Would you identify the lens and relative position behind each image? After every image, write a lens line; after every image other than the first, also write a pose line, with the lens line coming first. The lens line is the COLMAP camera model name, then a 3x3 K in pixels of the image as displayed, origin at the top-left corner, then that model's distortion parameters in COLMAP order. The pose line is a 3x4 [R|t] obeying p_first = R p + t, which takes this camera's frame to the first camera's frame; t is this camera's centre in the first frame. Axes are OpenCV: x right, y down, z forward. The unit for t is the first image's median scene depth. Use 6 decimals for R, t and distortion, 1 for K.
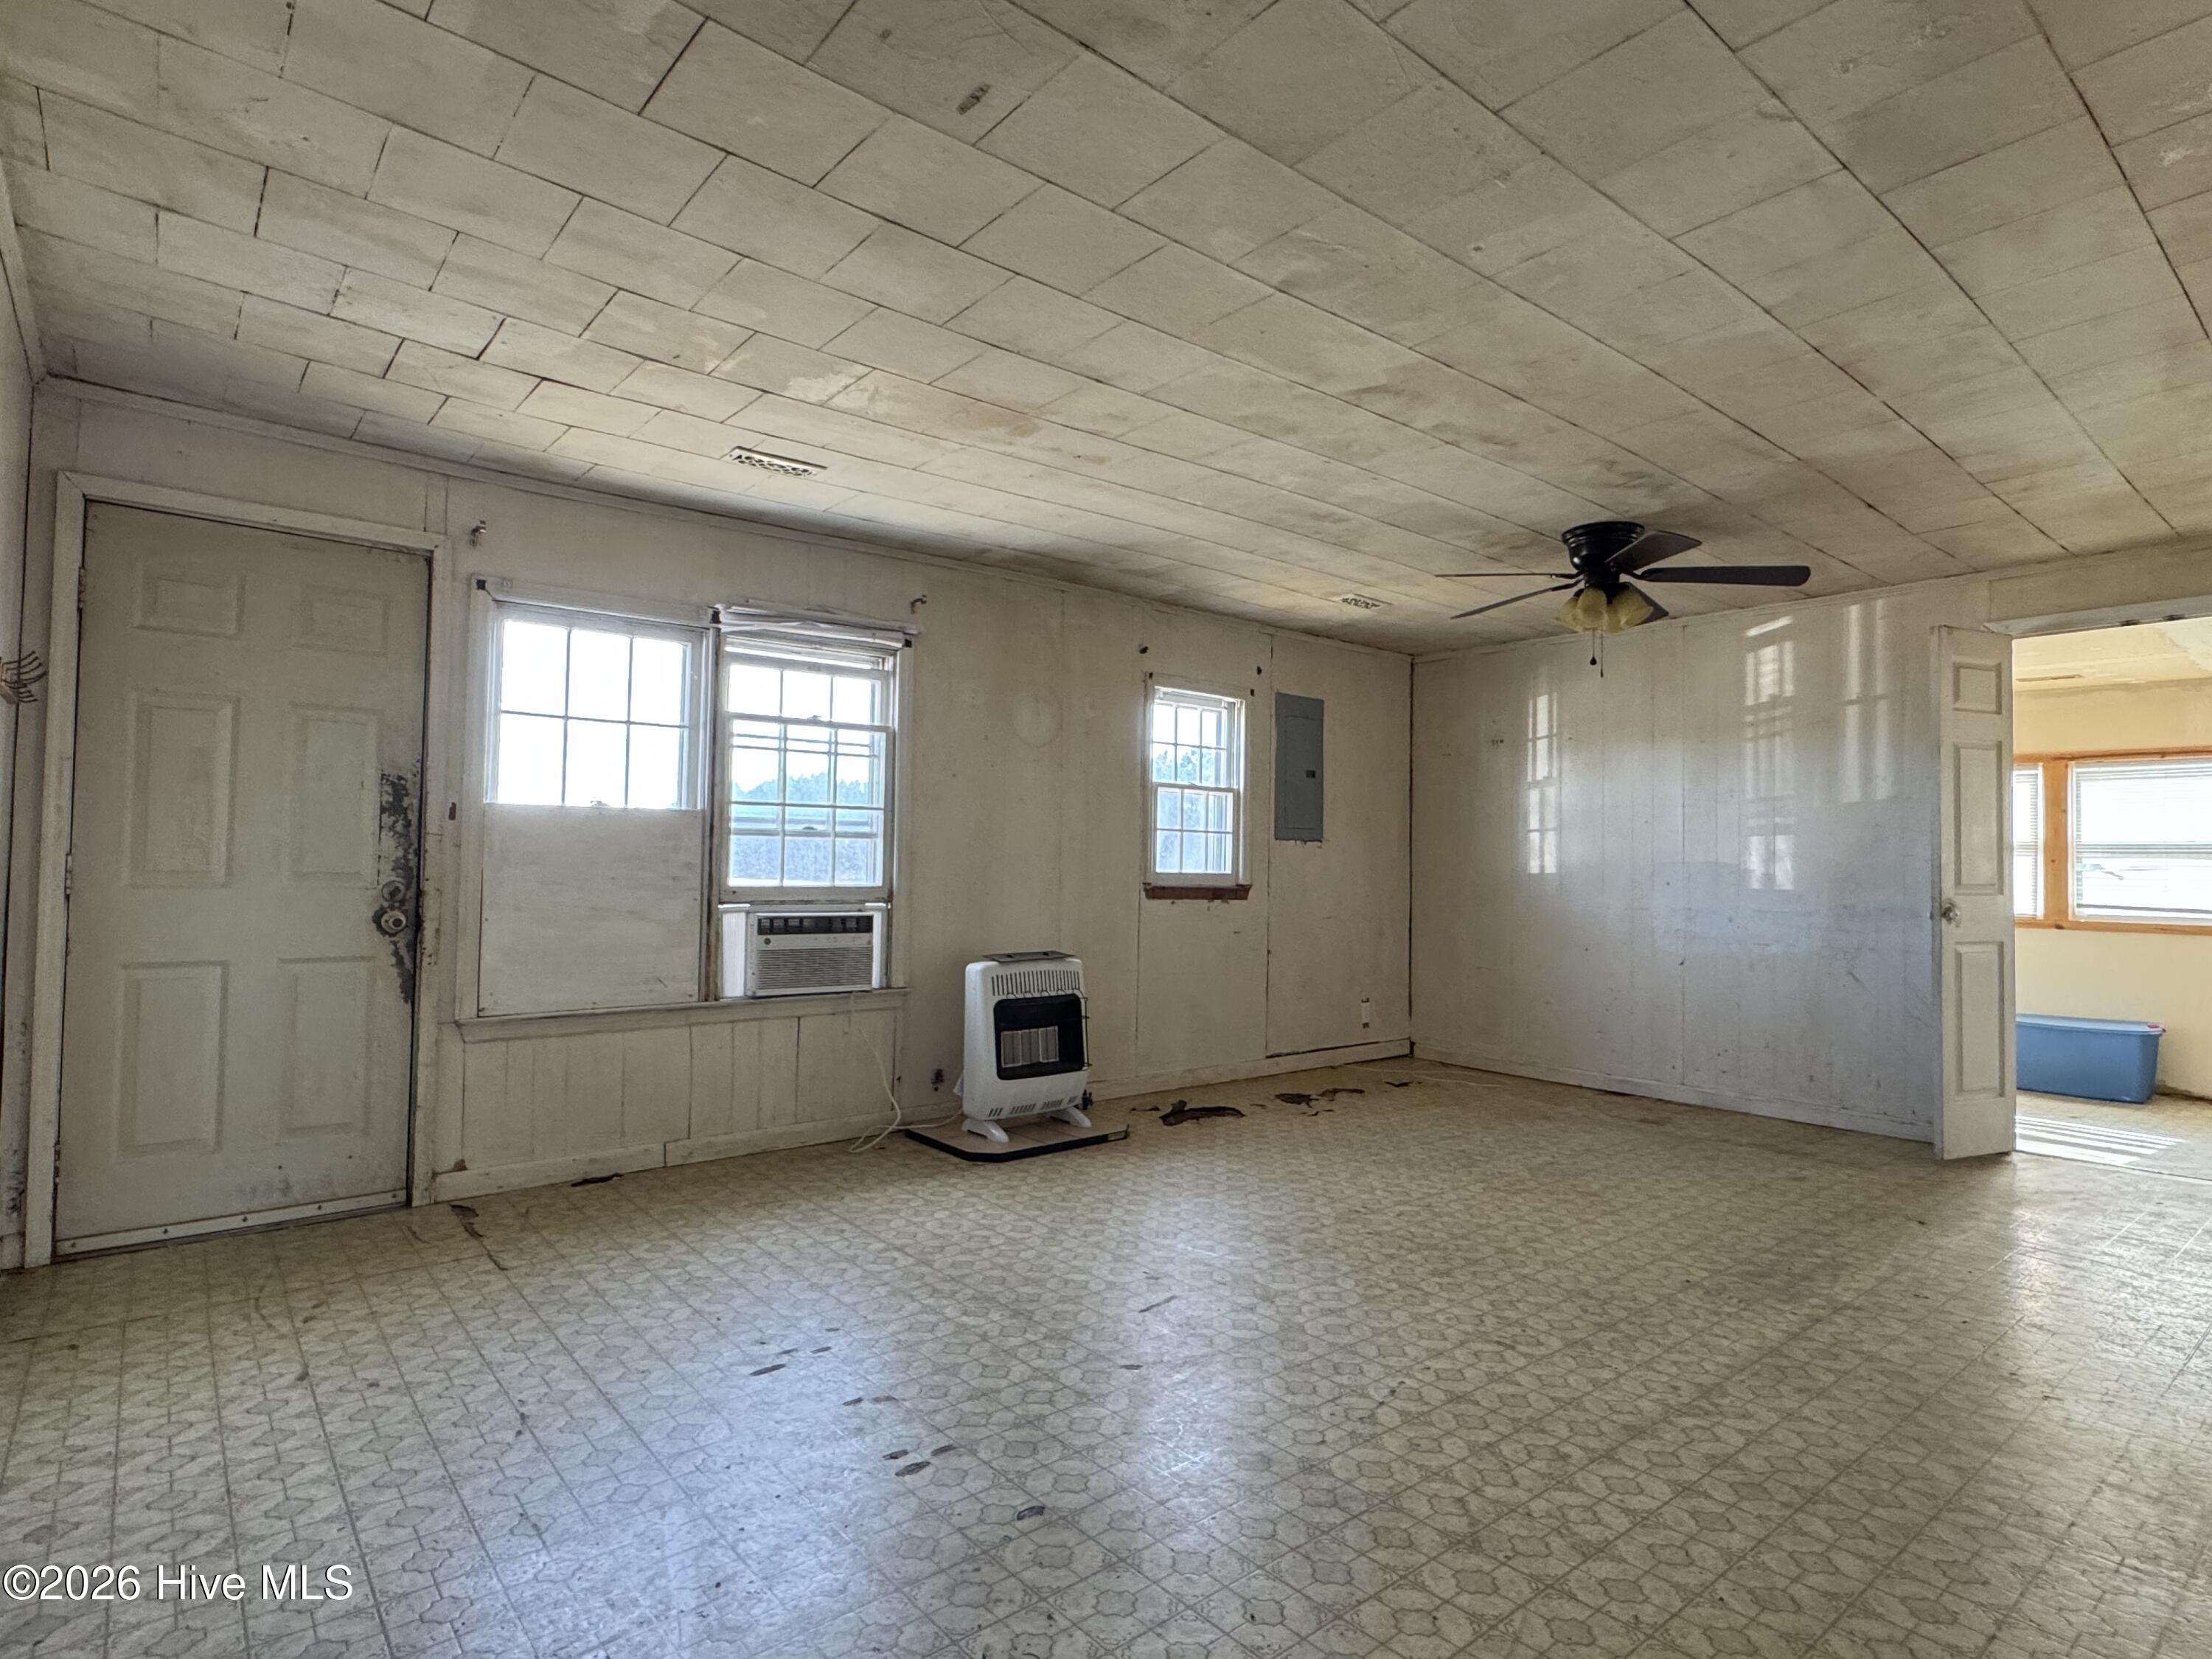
lens RADIAL K [[1167.2, 0, 1110.1], [0, 1167.2, 829.1], [0, 0, 1]] dist [-0.007922, -0.000470]
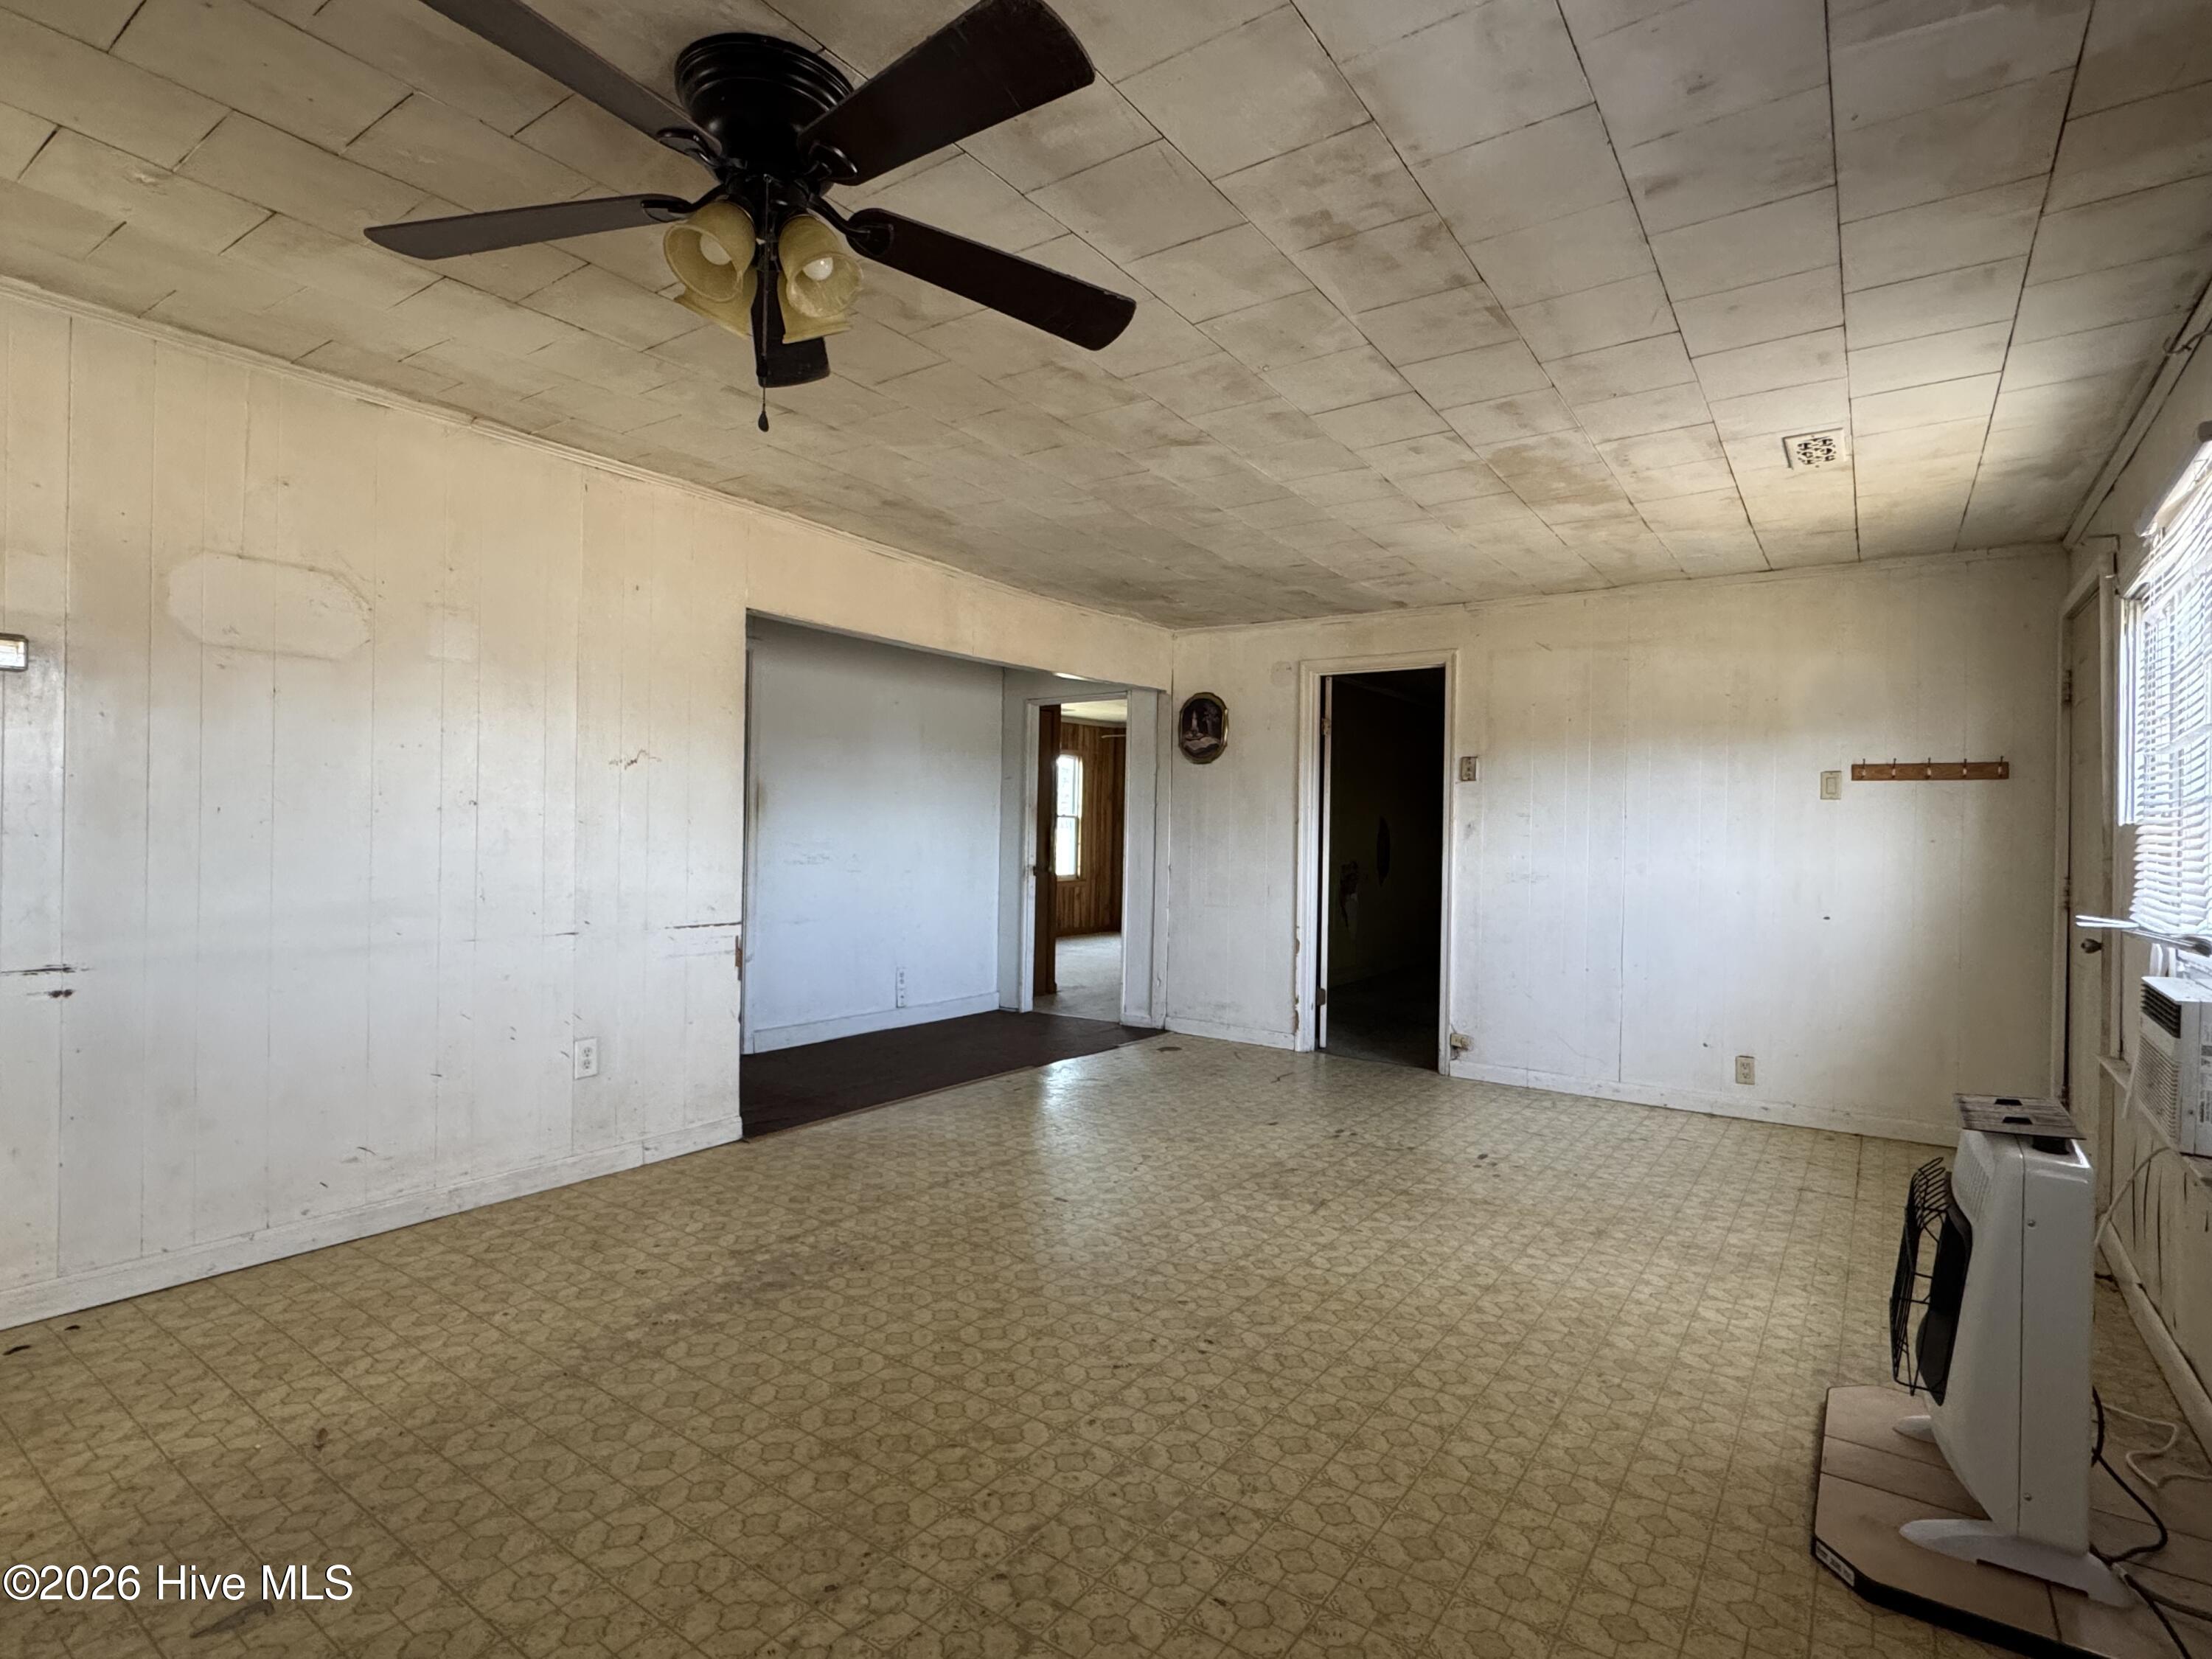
lens RADIAL K [[1102.5, 0, 1110.6], [0, 1102.5, 828.6], [0, 0, 1]] dist [0.001651, 0.000281]
pose [[-0.965101, -0.035291, -0.259488, 0.529514], [-0.027408, 0.999048, -0.033938, 0.037464], [0.260439, -0.025642, -0.965150, 1.900439]]
